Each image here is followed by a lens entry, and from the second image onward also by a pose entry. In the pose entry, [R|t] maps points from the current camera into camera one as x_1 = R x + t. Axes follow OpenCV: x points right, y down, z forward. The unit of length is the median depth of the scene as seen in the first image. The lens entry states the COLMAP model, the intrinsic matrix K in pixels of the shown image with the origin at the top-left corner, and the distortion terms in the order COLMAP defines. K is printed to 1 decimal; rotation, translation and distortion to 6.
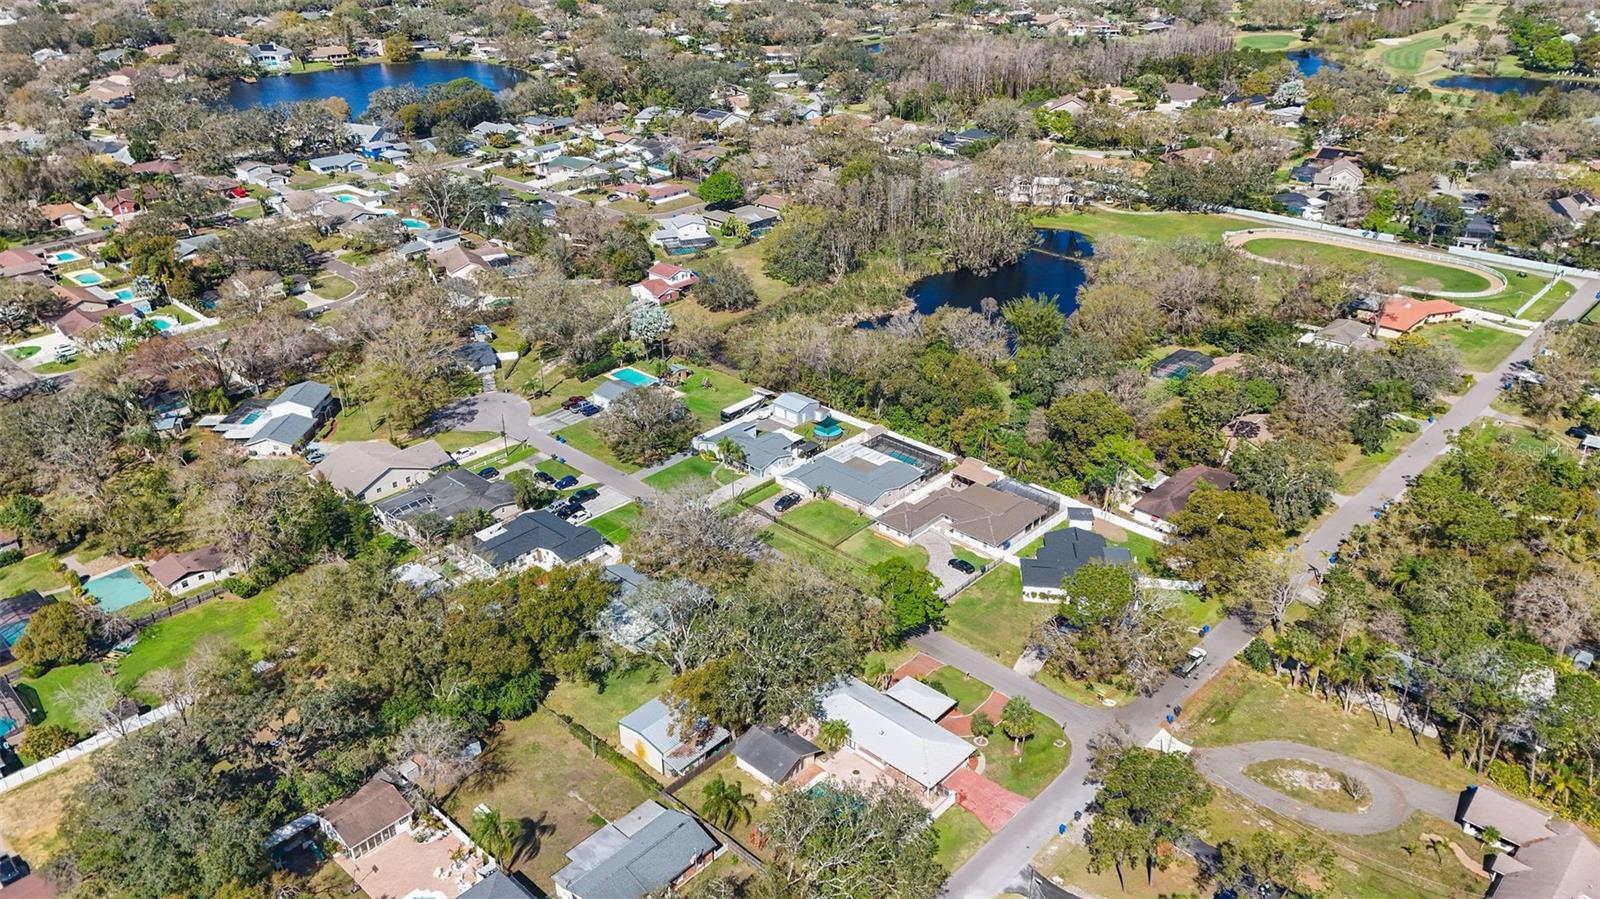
lens RADIAL K [[1166.3, 0, 800.0], [0, 1166.3, 449.5], [0, 0, 1]] dist [0.145496, -0.150656]
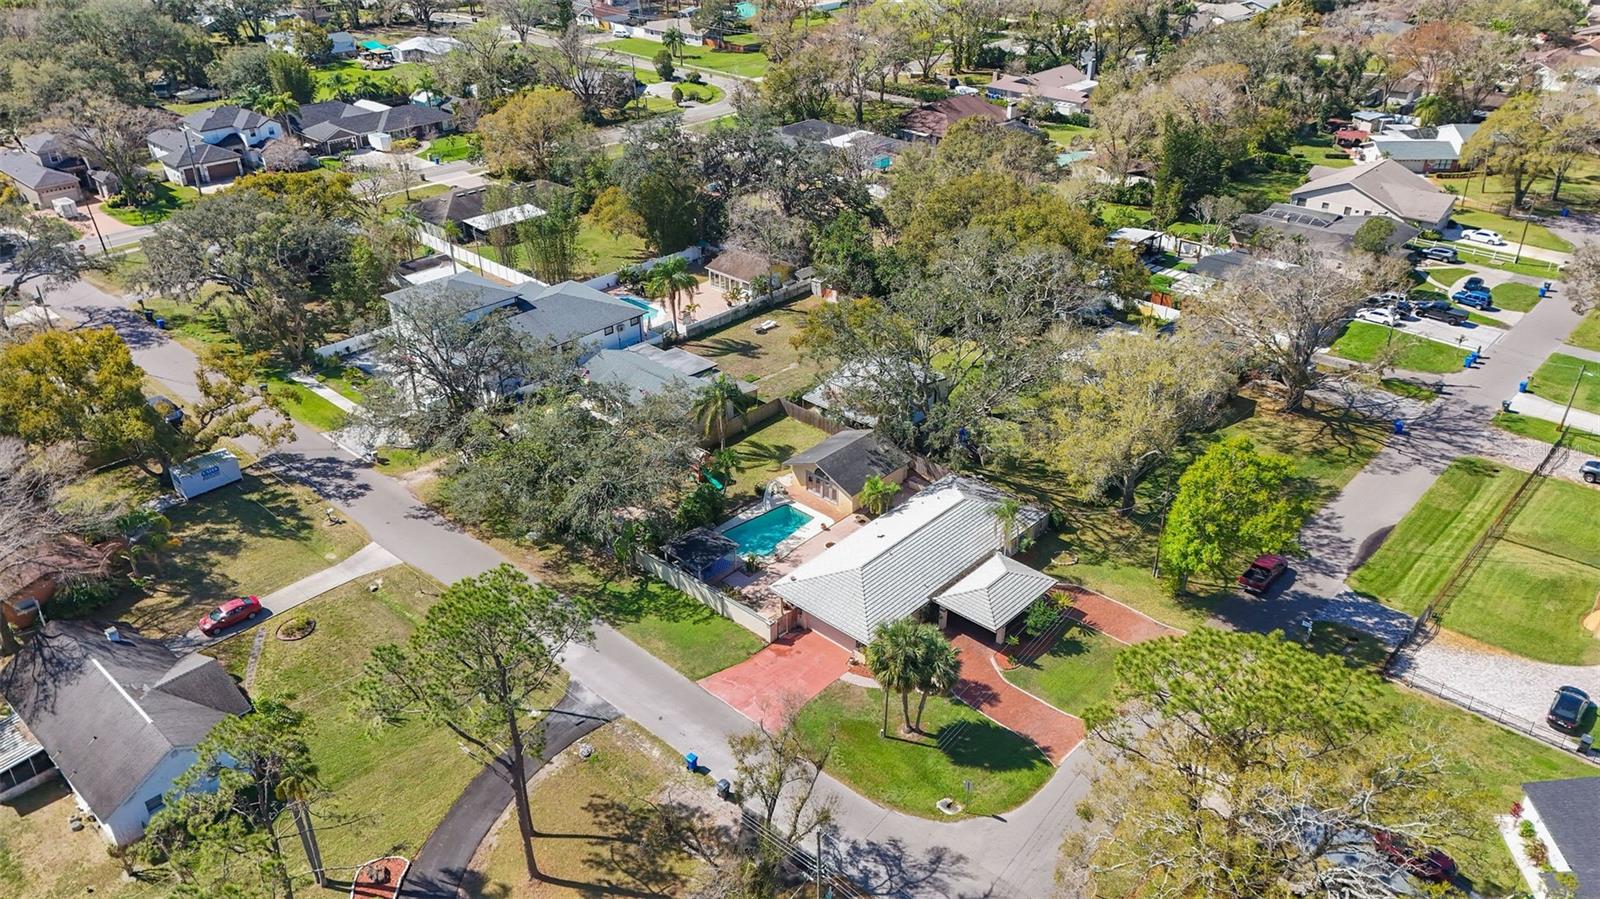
lens RADIAL K [[1166.3, 0, 800.0], [0, 1166.3, 449.5], [0, 0, 1]] dist [0.145496, -0.150656]
pose [[0.003933, 0.489465, -0.872014, 0.544696], [-0.459902, 0.775212, 0.433055, -0.030303], [0.887961, 0.399338, 0.228155, 0.782722]]
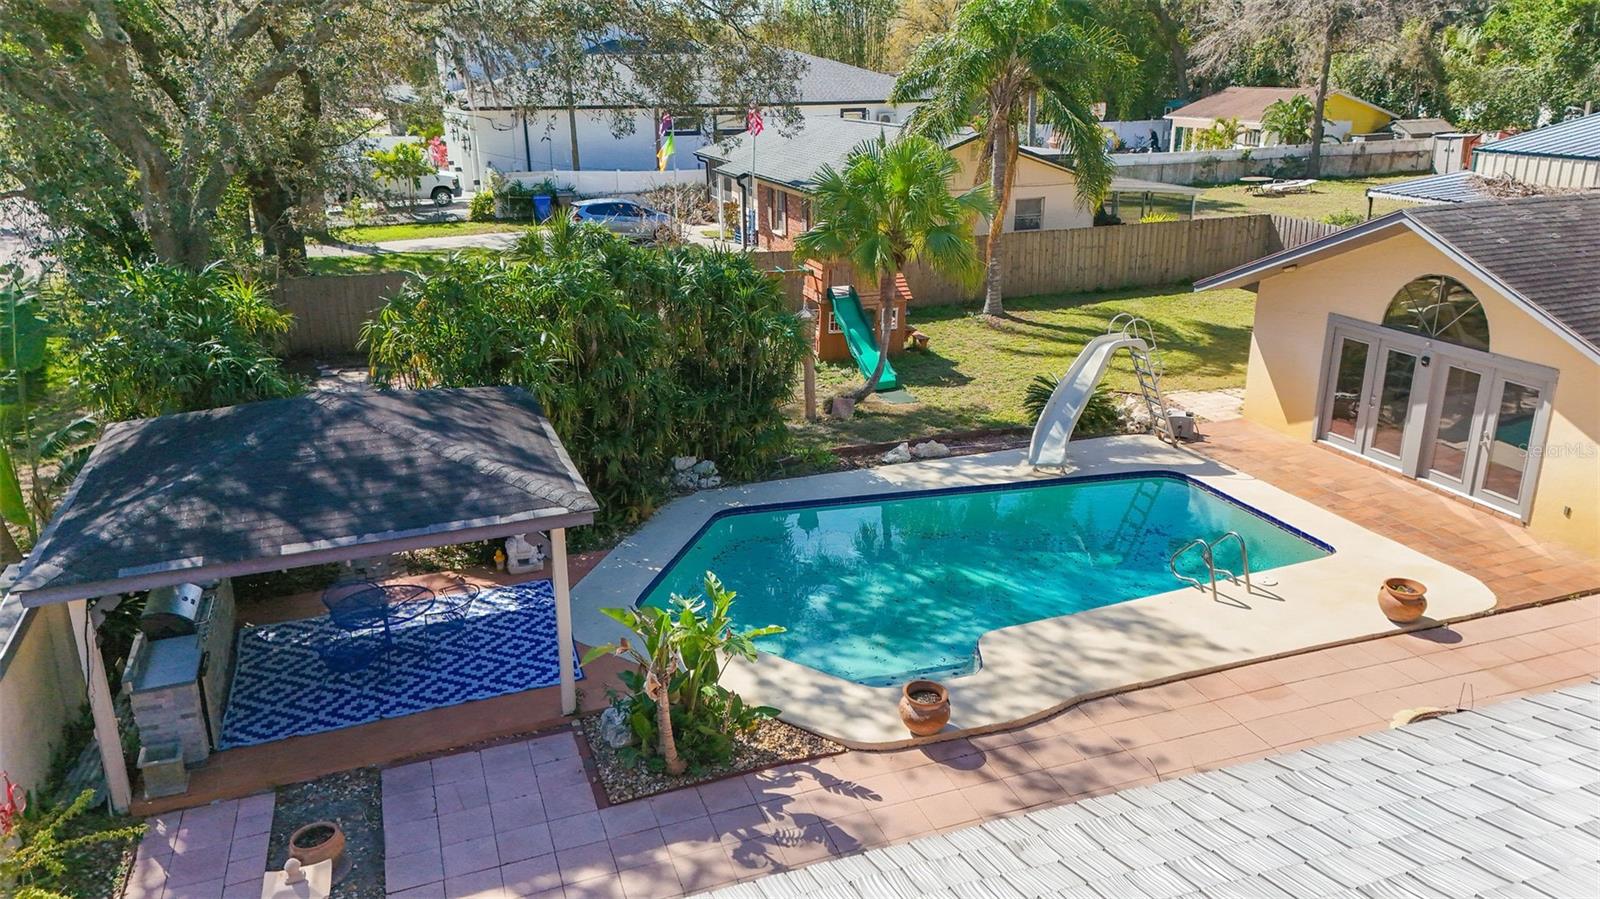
lens RADIAL K [[1166.3, 0, 800.0], [0, 1166.3, 449.5], [0, 0, 1]] dist [0.145496, -0.150656]
pose [[-0.455344, 0.286000, -0.843129, 0.130750], [-0.402610, 0.778494, 0.481511, 0.220354], [0.794082, 0.558705, -0.239336, 0.925359]]
